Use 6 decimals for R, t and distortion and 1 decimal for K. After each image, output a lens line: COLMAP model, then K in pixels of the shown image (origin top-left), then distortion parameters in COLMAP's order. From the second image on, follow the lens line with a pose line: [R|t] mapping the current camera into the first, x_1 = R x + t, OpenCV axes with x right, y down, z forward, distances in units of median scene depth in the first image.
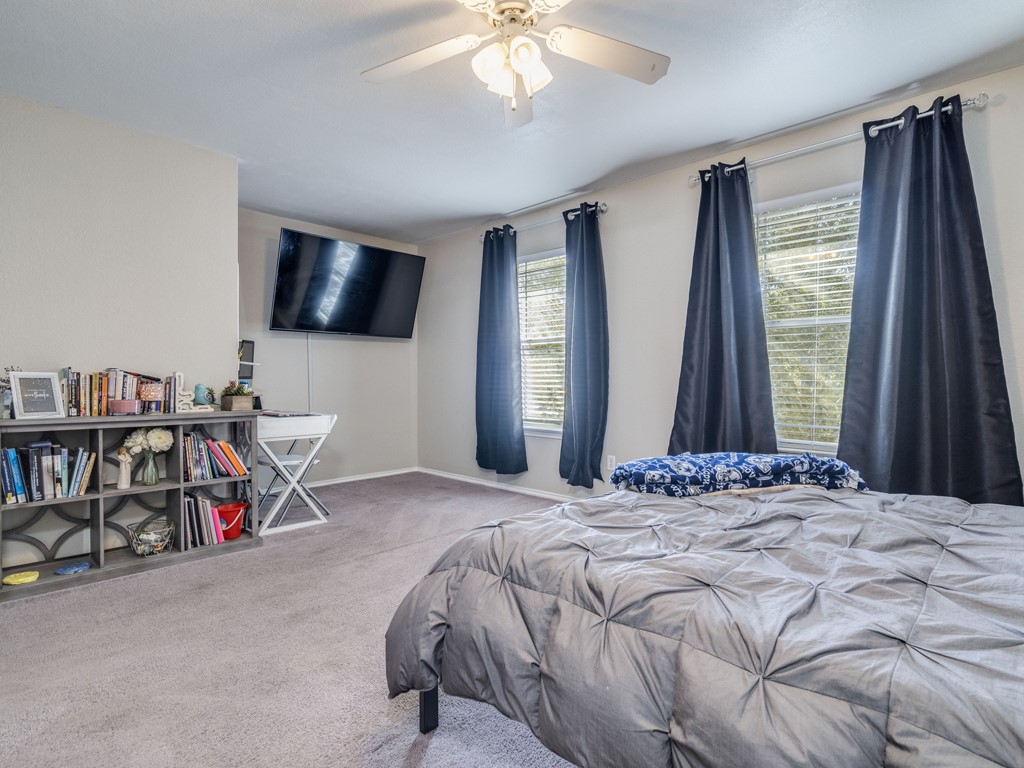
lens RADIAL K [[538.0, 0, 512.0], [0, 538.0, 384.0], [0, 0, 1]] dist [0.002121, 0.000598]
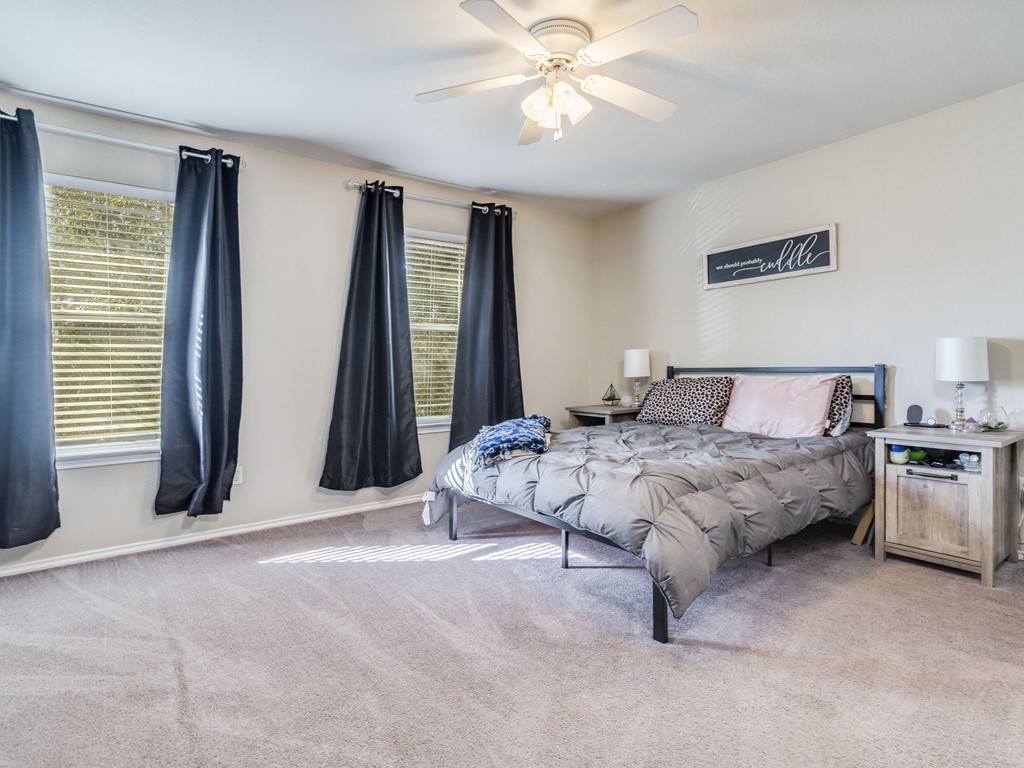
lens RADIAL K [[516.9, 0, 512.0], [0, 516.9, 384.0], [0, 0, 1]] dist [-0.000925, -0.000175]
pose [[0.169255, -0.013838, 0.985475, -0.533026], [0.044696, 0.998980, 0.006351, 0.020081], [-0.984558, 0.042972, 0.169701, 0.456286]]
